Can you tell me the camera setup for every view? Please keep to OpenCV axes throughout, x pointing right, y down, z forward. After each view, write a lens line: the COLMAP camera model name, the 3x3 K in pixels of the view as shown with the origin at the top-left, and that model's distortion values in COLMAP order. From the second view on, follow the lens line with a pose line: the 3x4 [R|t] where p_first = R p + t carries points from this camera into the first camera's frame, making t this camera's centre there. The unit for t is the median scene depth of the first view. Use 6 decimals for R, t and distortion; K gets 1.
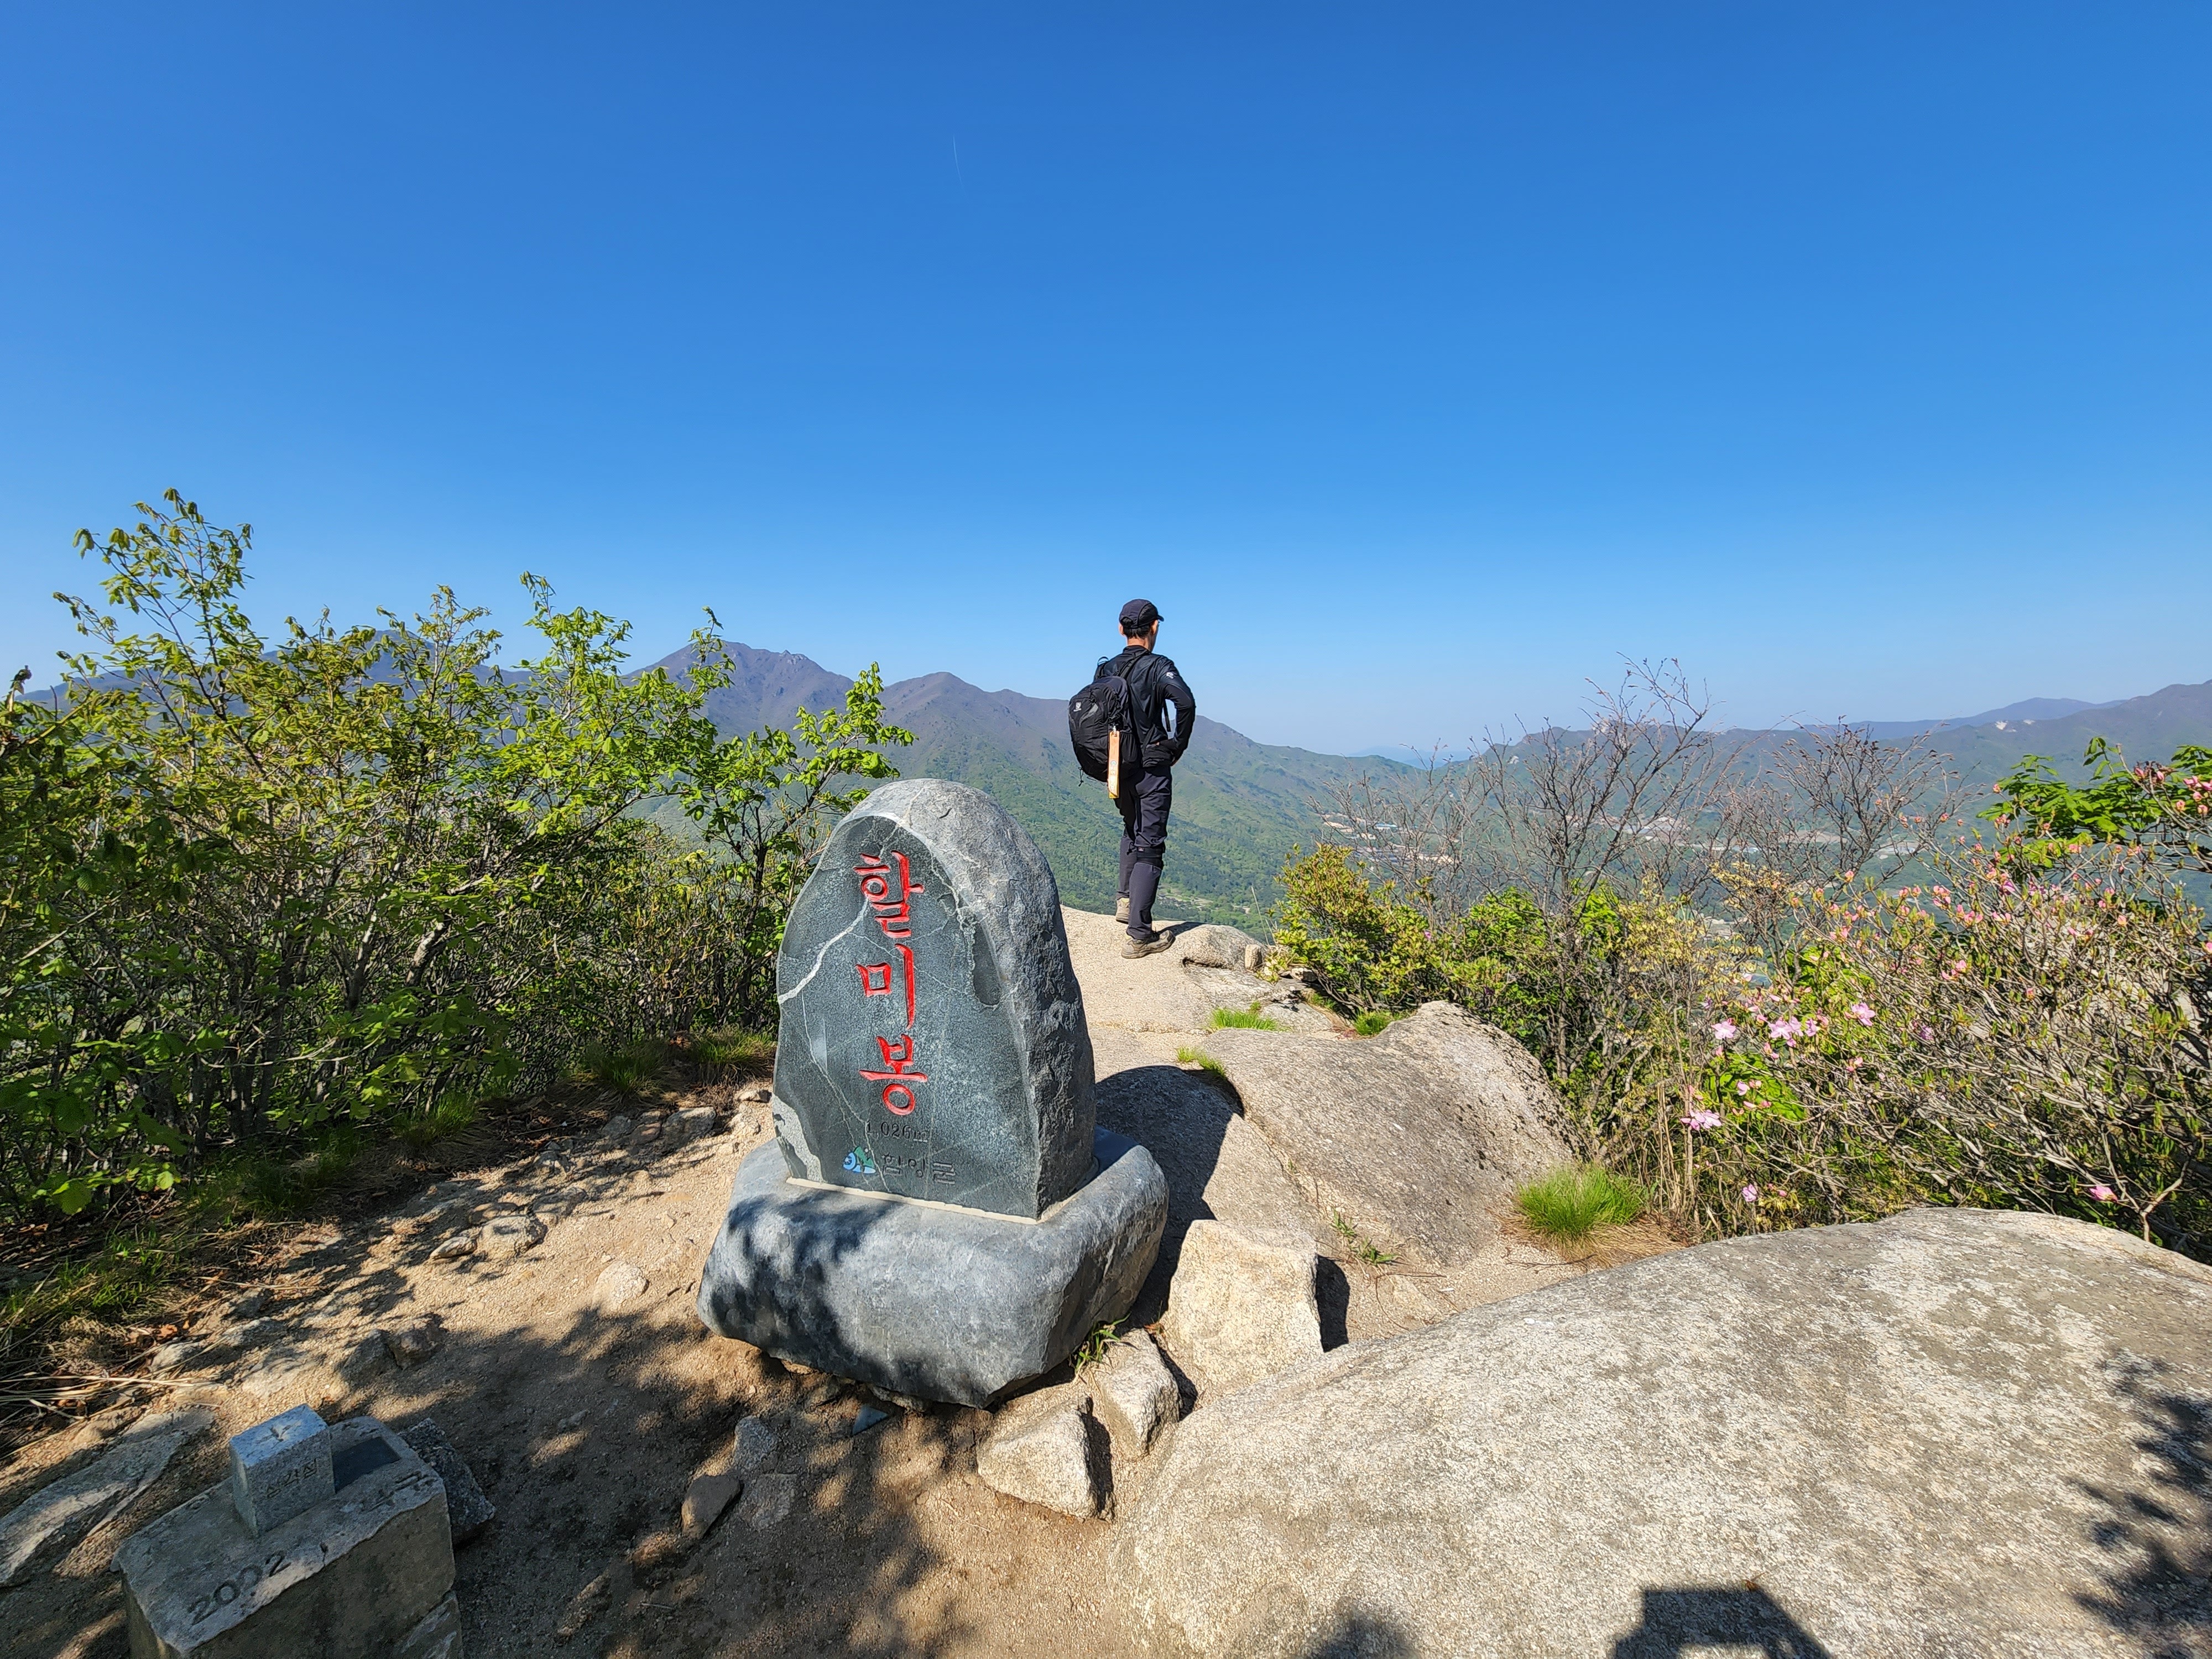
lens RADIAL K [[902.0, 0, 1113.8], [0, 902.0, 828.0], [0, 0, 1]] dist [-0.001439, 0.000731]
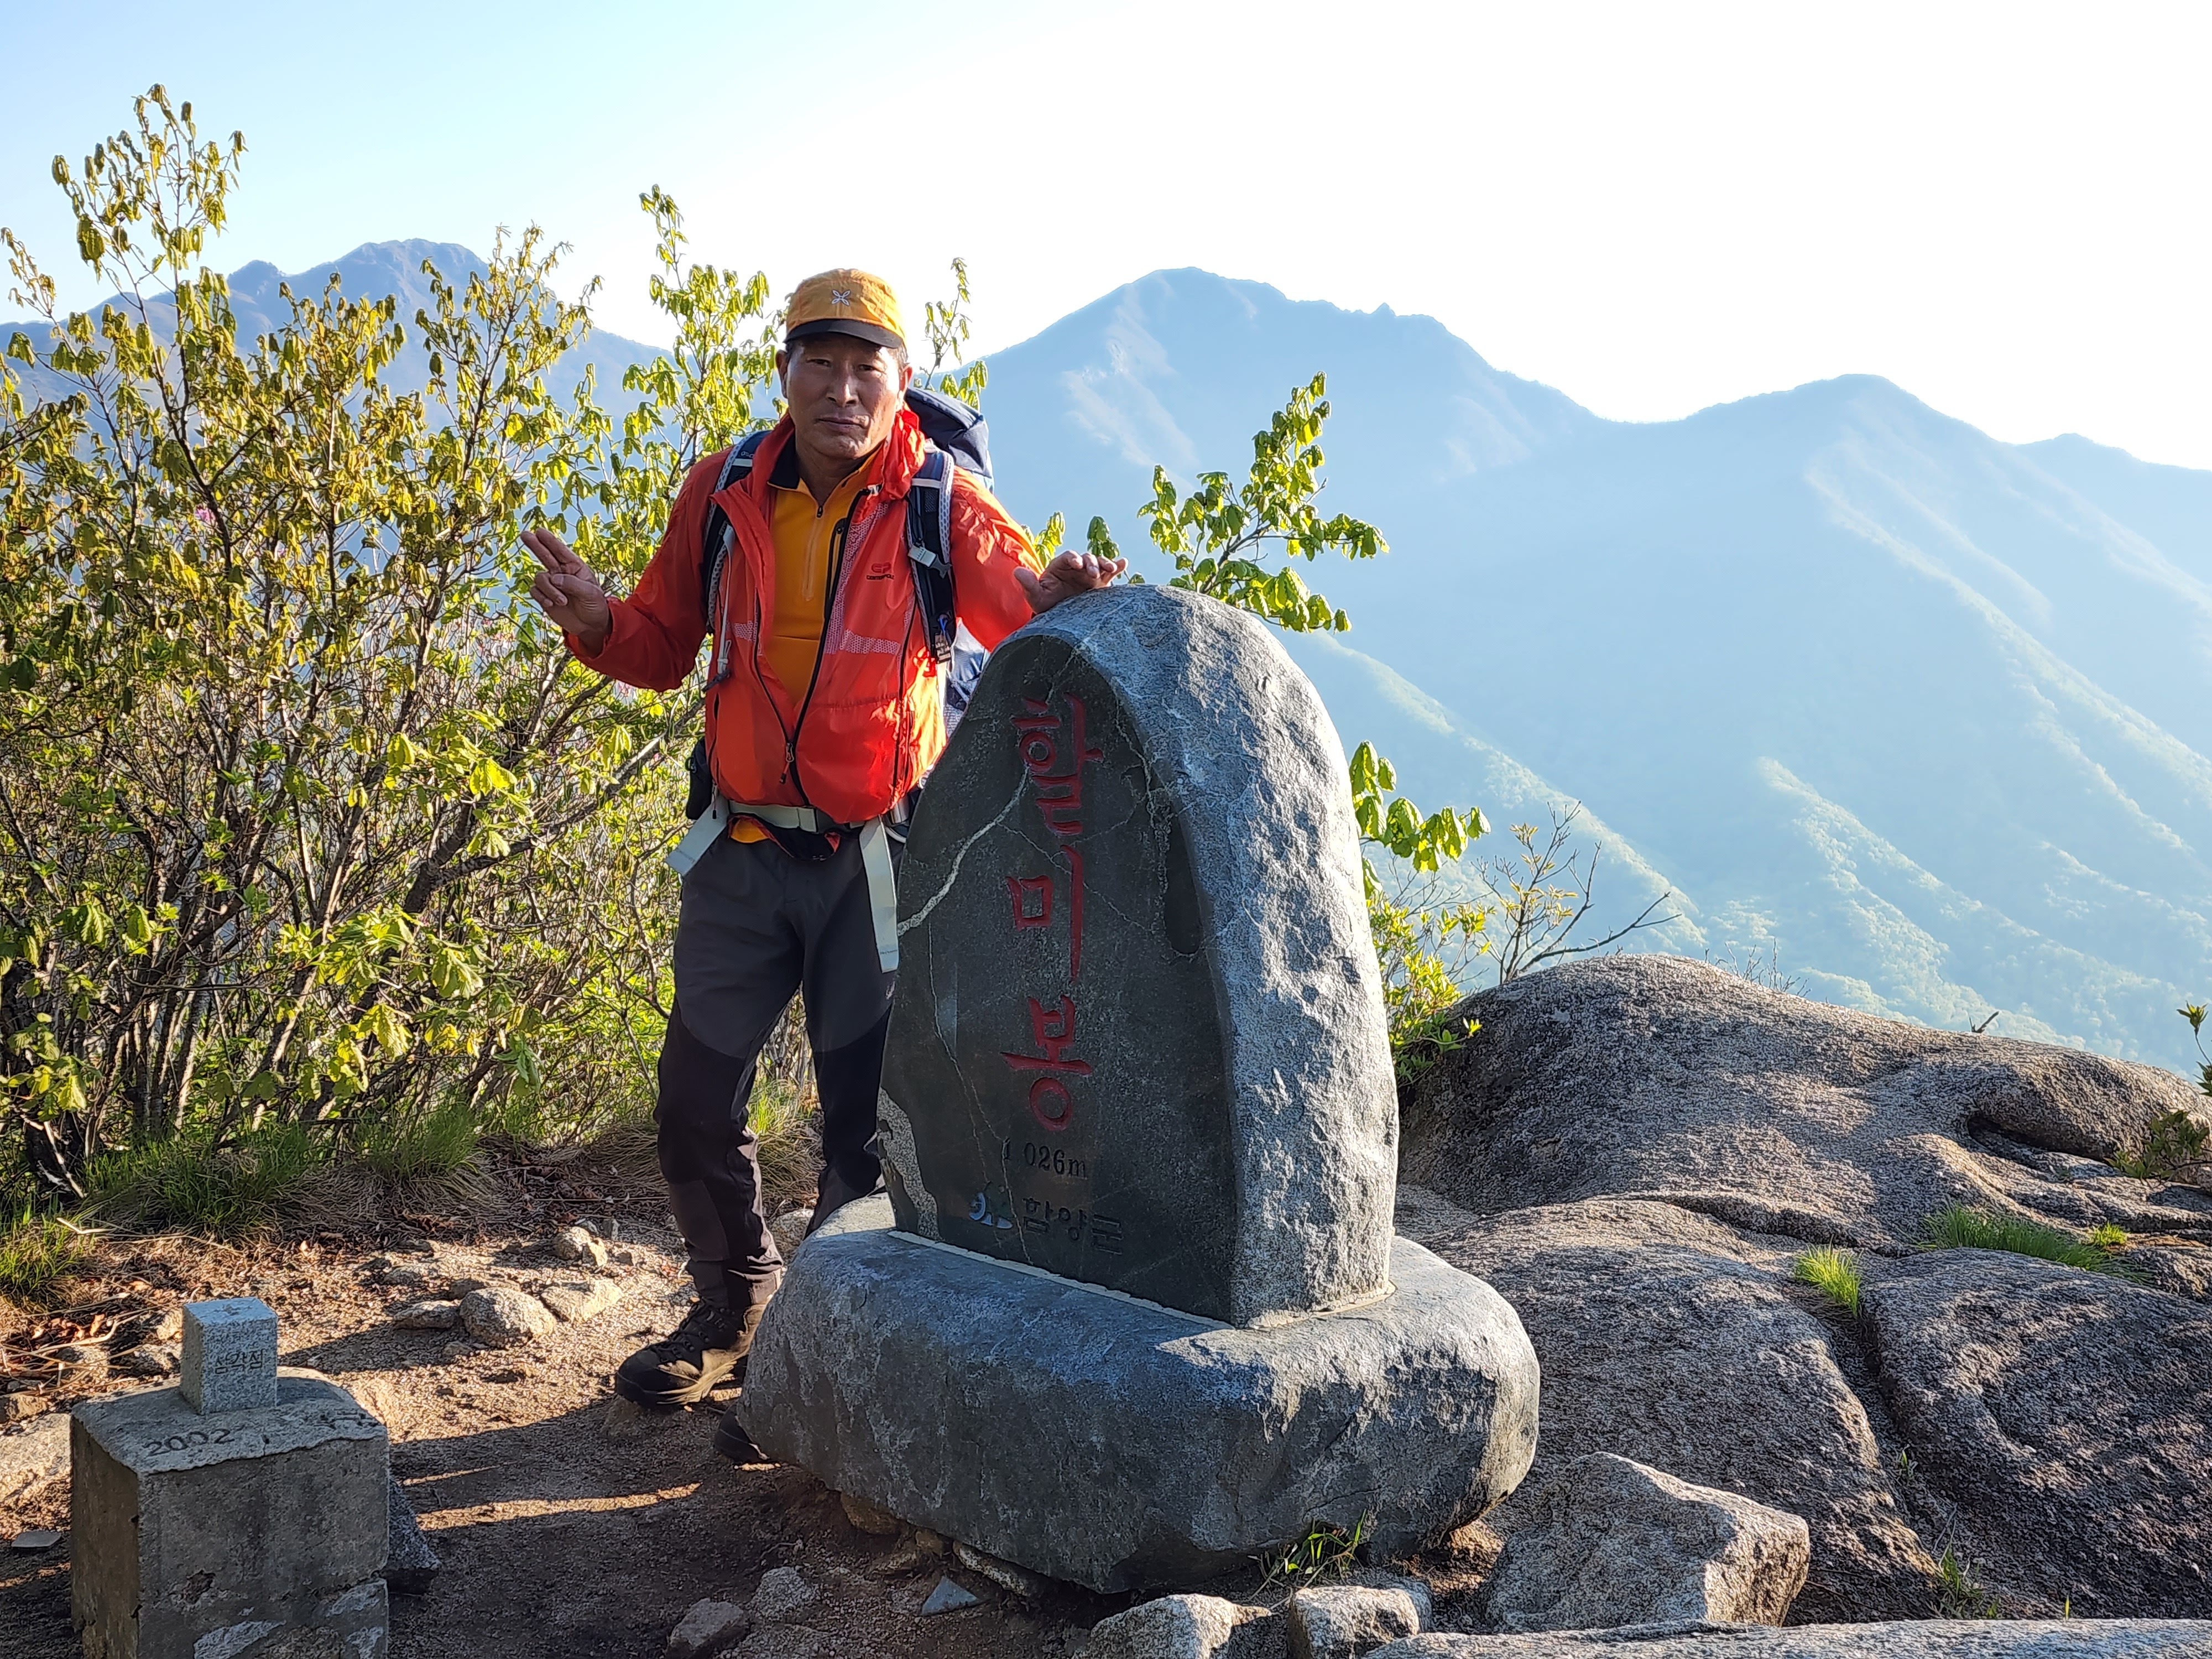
lens RADIAL K [[2861.0, 0, 1094.7], [0, 2861.0, 815.5], [0, 0, 1]] dist [0.103385, 0.000000]
pose [[0.905199, 0.077165, -0.417924, 0.586450], [-0.084589, 0.996416, 0.000762, 0.103257], [0.416485, 0.034662, 0.908482, -0.757699]]
